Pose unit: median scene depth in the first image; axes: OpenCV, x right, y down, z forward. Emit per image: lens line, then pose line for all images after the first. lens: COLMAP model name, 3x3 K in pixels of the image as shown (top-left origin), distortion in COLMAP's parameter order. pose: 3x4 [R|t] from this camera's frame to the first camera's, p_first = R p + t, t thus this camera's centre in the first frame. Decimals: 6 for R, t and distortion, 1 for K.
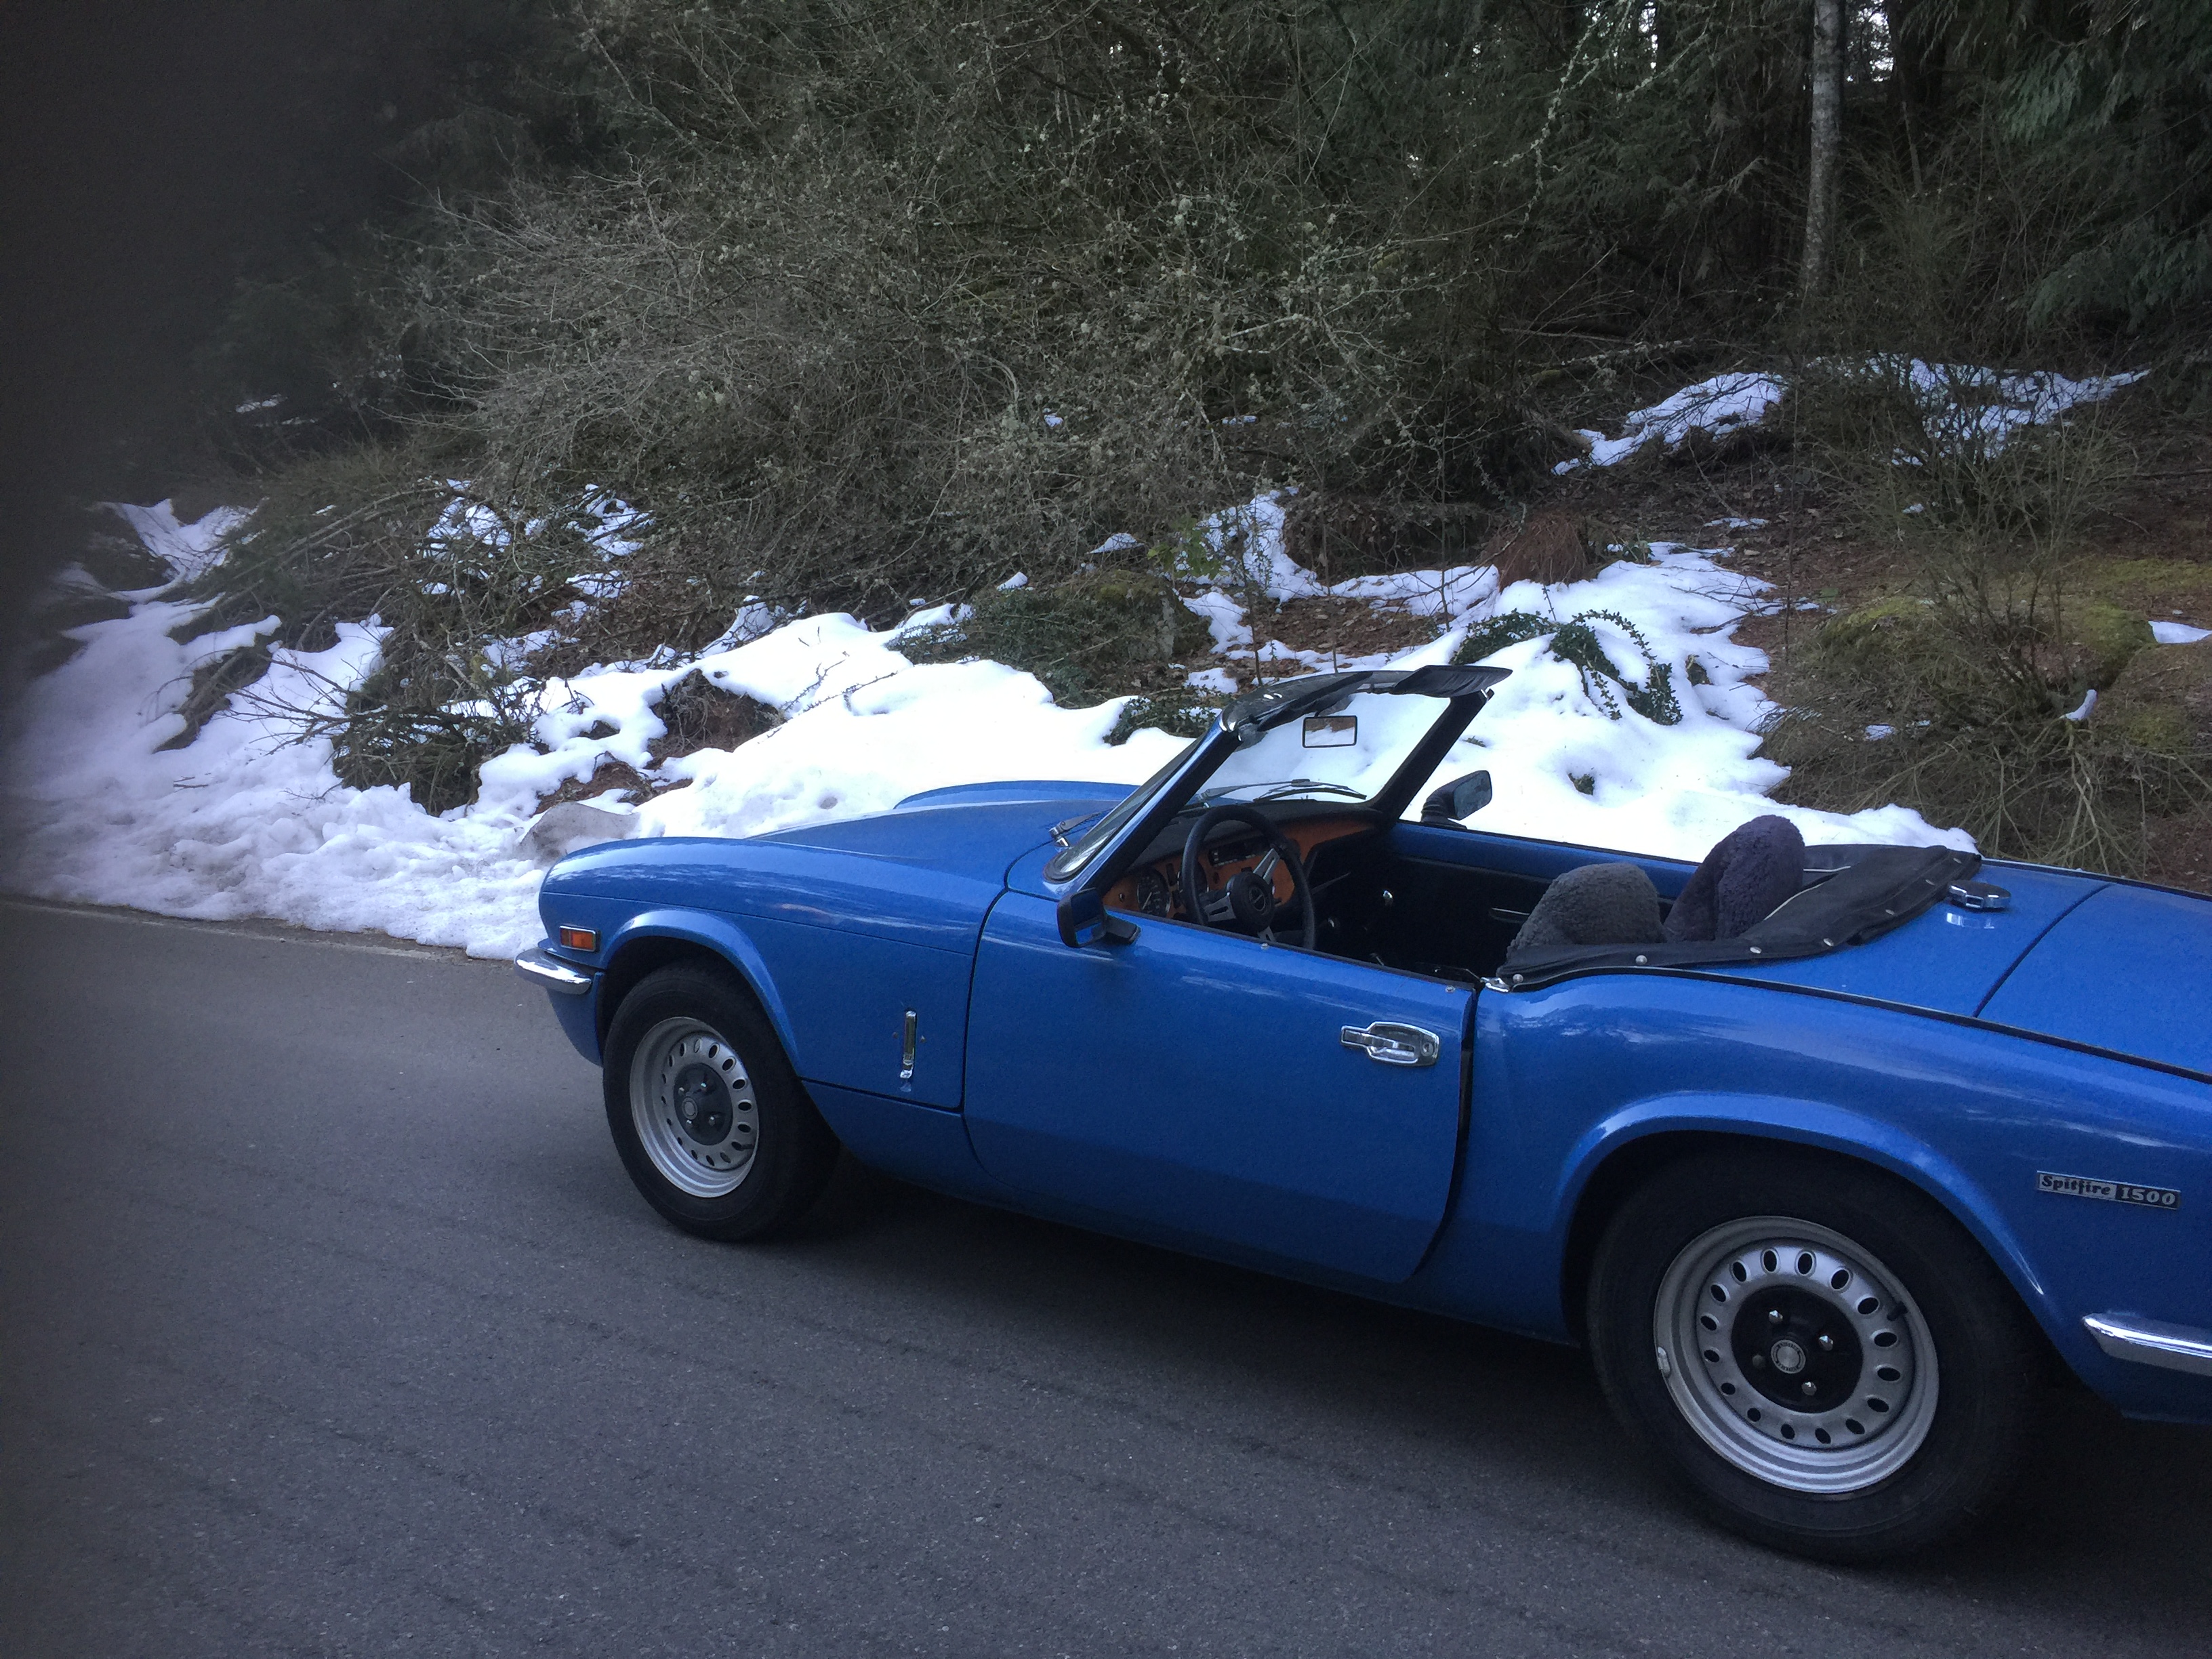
lens RADIAL K [[1860.7, 0, 1106.0], [0, 1860.7, 829.5], [0, 0, 1]] dist [0.080243, -0.120549]
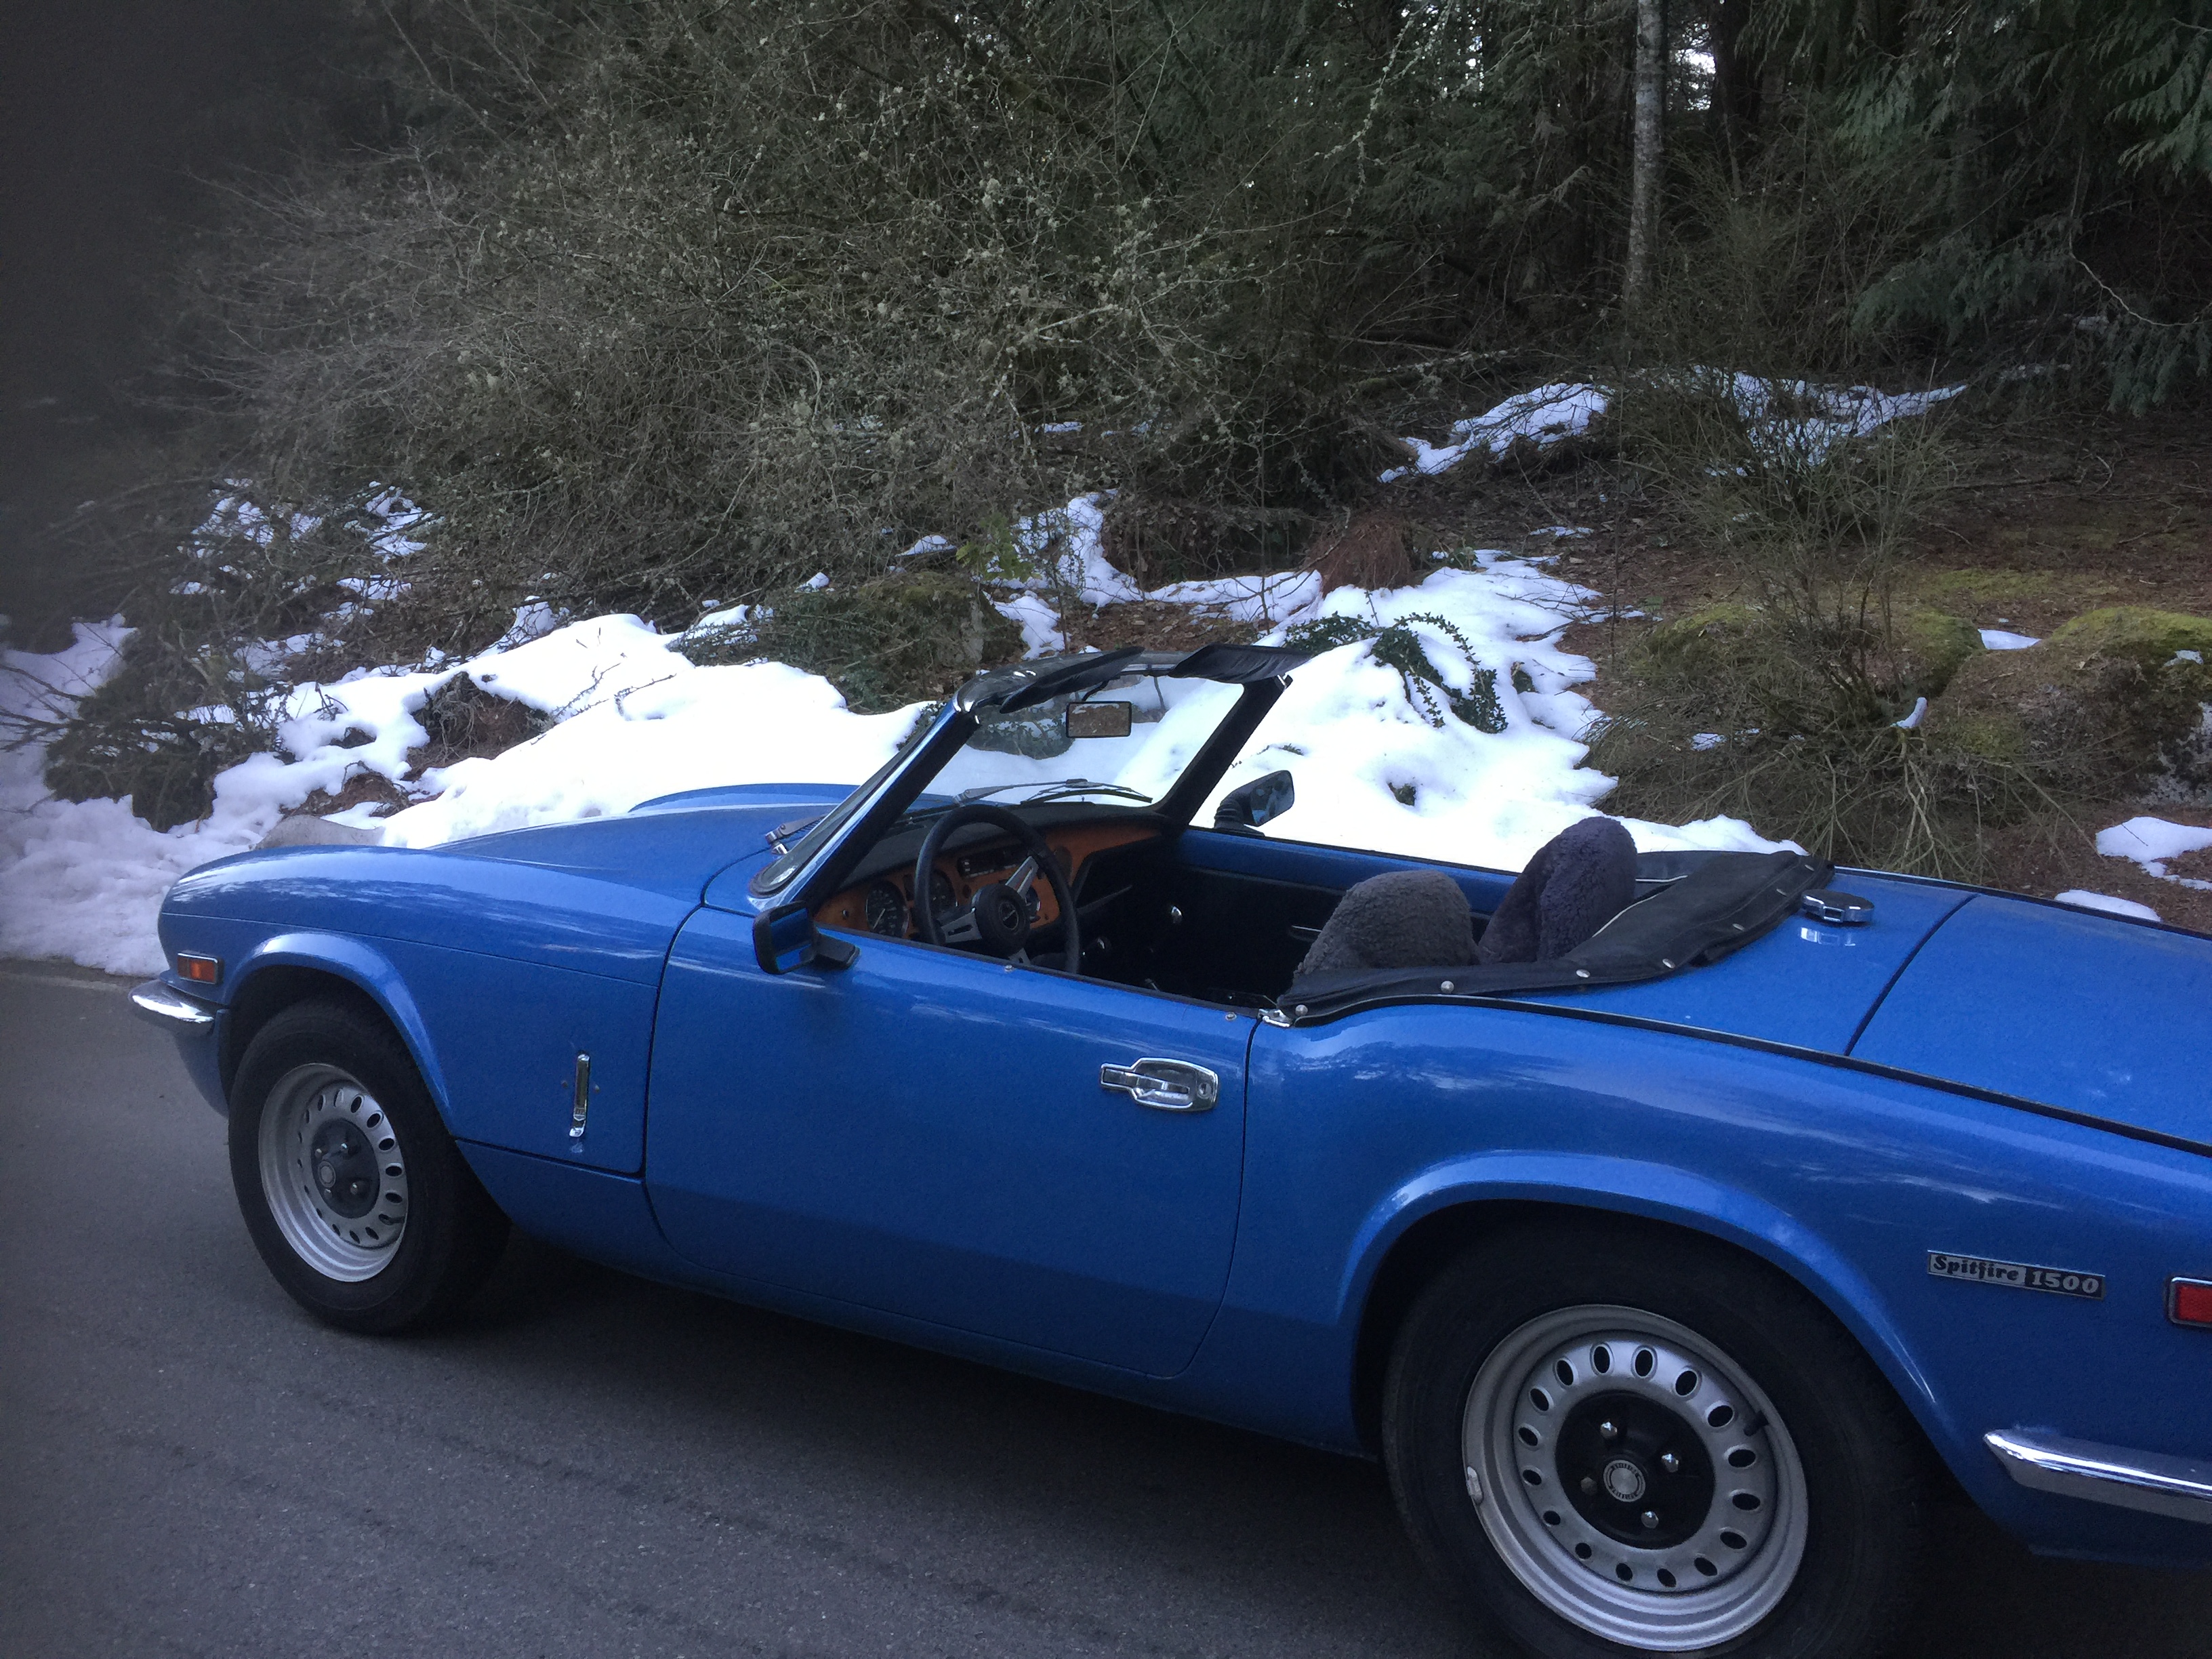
lens RADIAL K [[1860.7, 0, 1106.0], [0, 1860.7, 829.5], [0, 0, 1]] dist [0.080243, -0.120549]
pose [[0.996484, -0.000337, 0.083782, 0.023370], [0.001330, 0.999930, -0.011794, 0.003540], [-0.083772, 0.011864, 0.996414, 0.067240]]
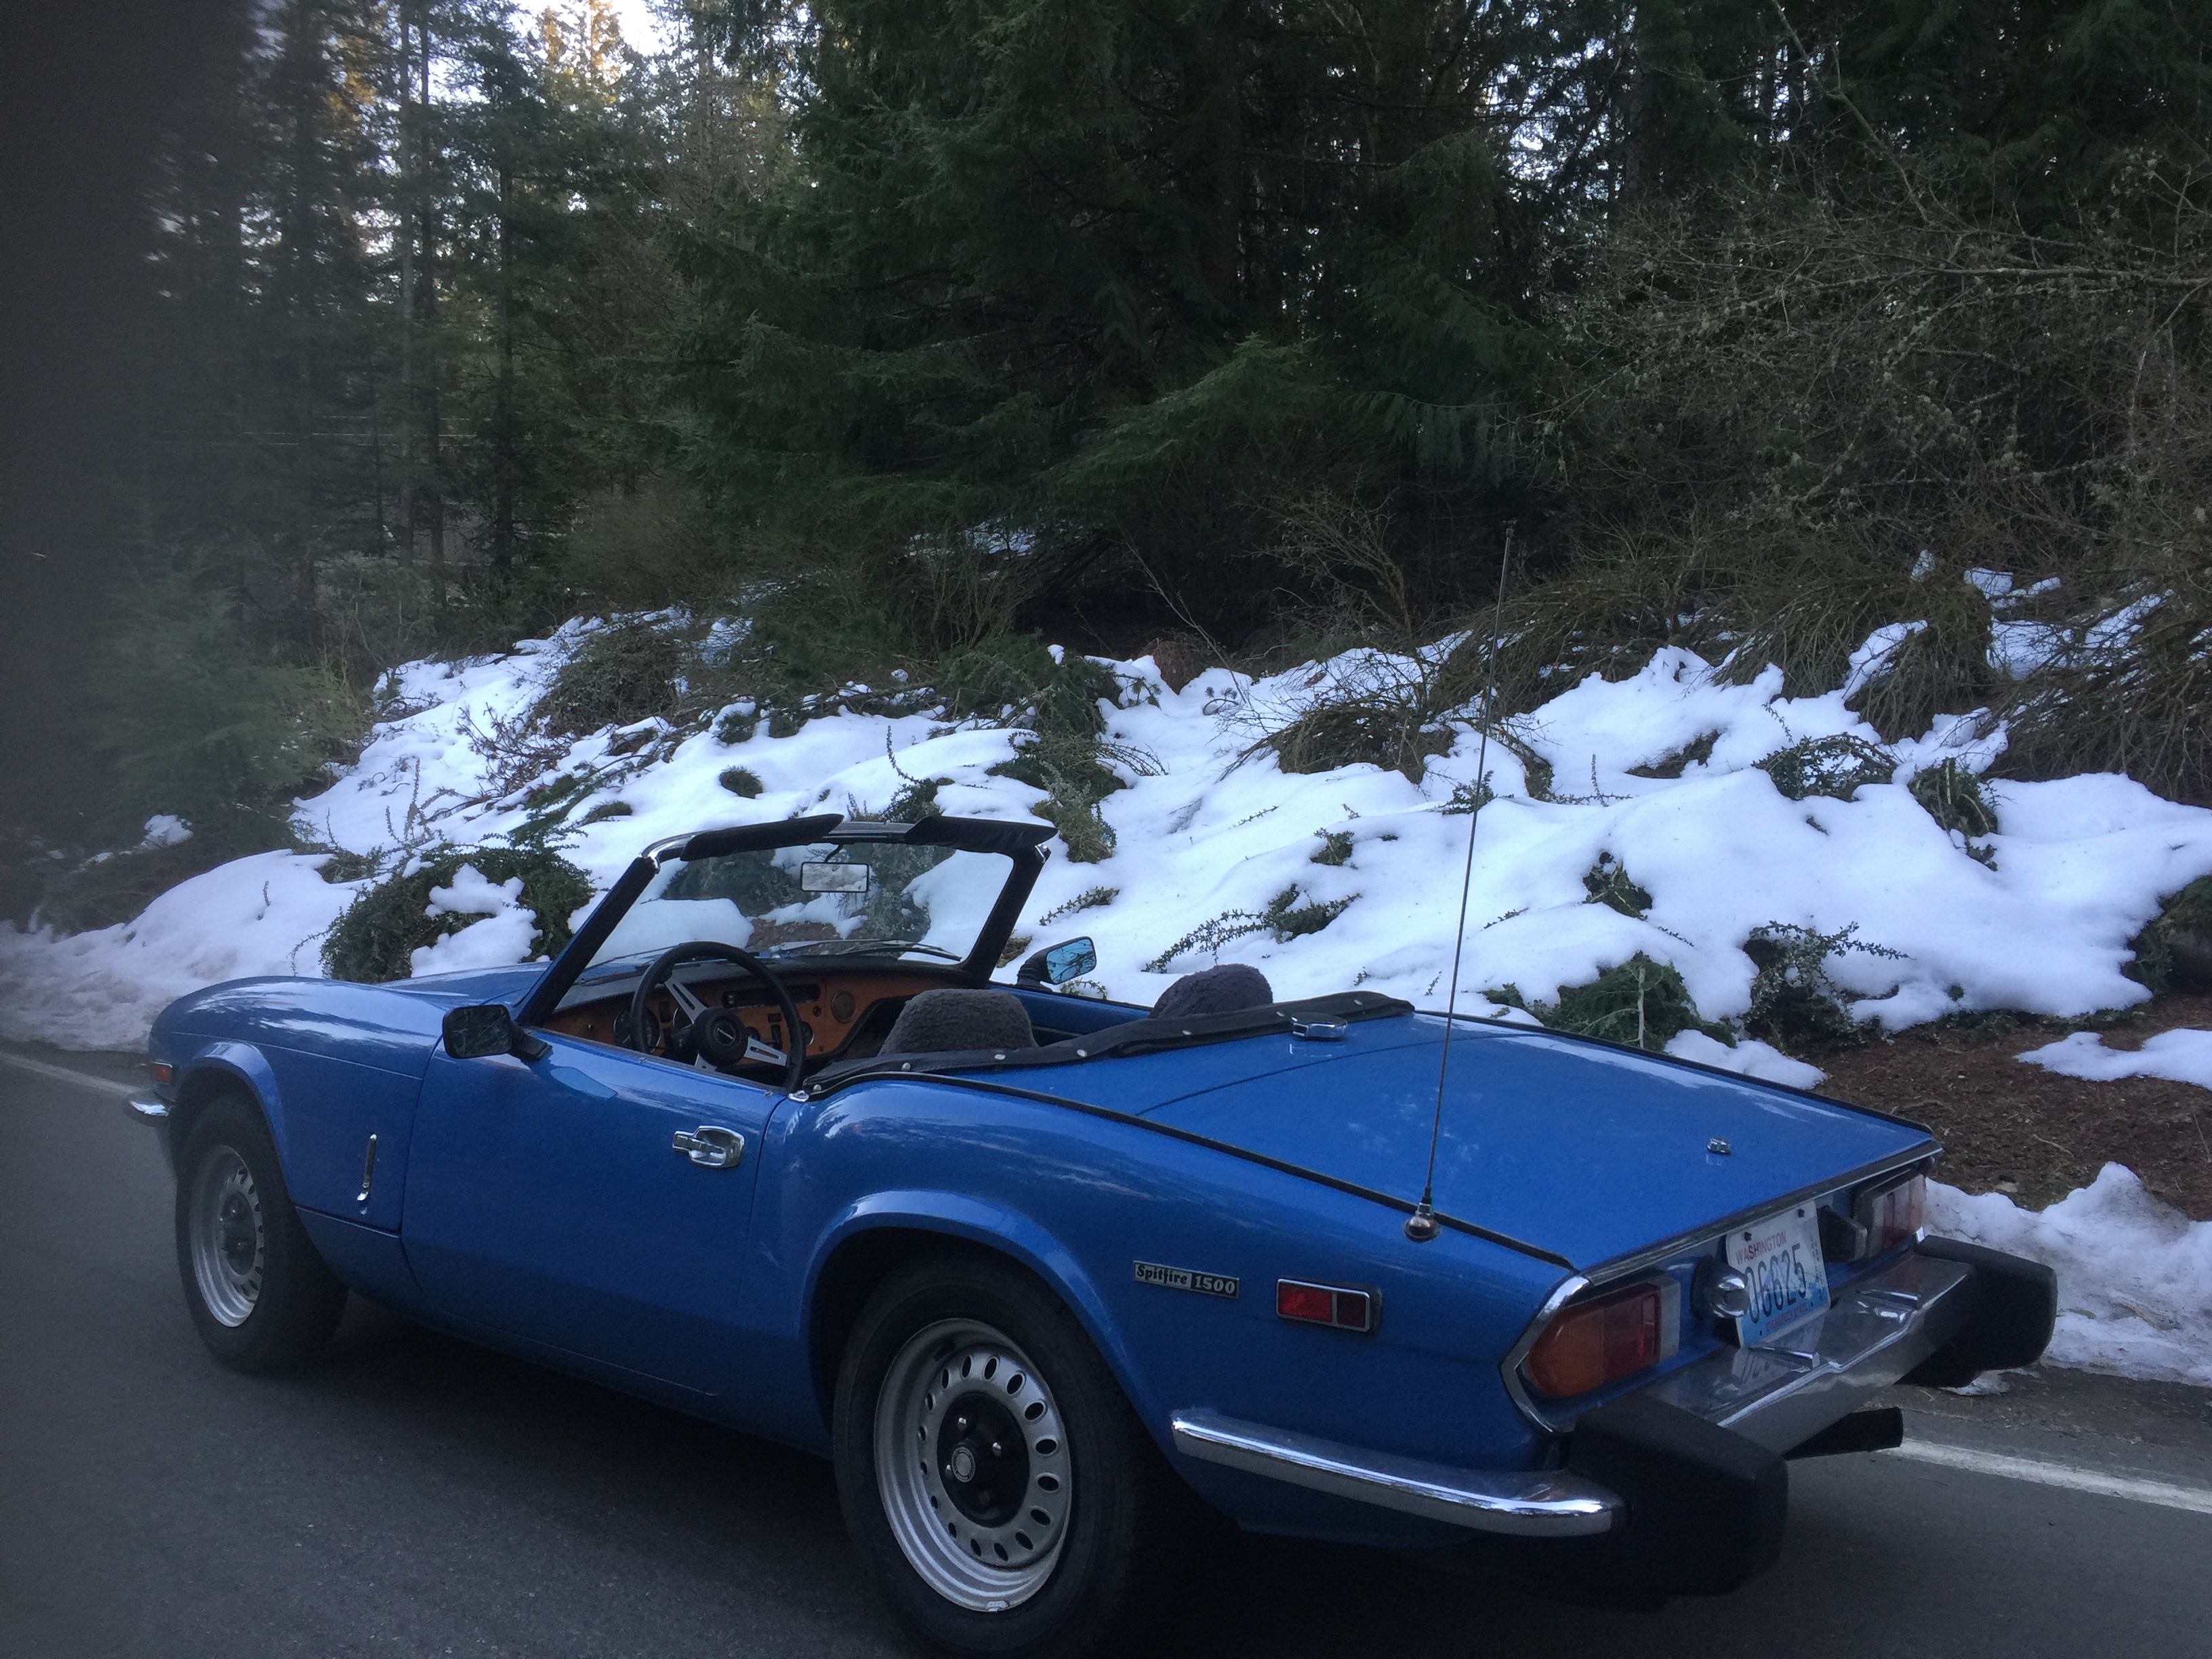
lens RADIAL K [[1860.7, 0, 1106.0], [0, 1860.7, 829.5], [0, 0, 1]] dist [0.080243, -0.120549]
pose [[0.995999, 0.015462, -0.088017, 0.161778], [-0.027467, 0.990209, -0.136861, 0.026177], [0.085039, 0.138731, 0.986672, -0.002211]]
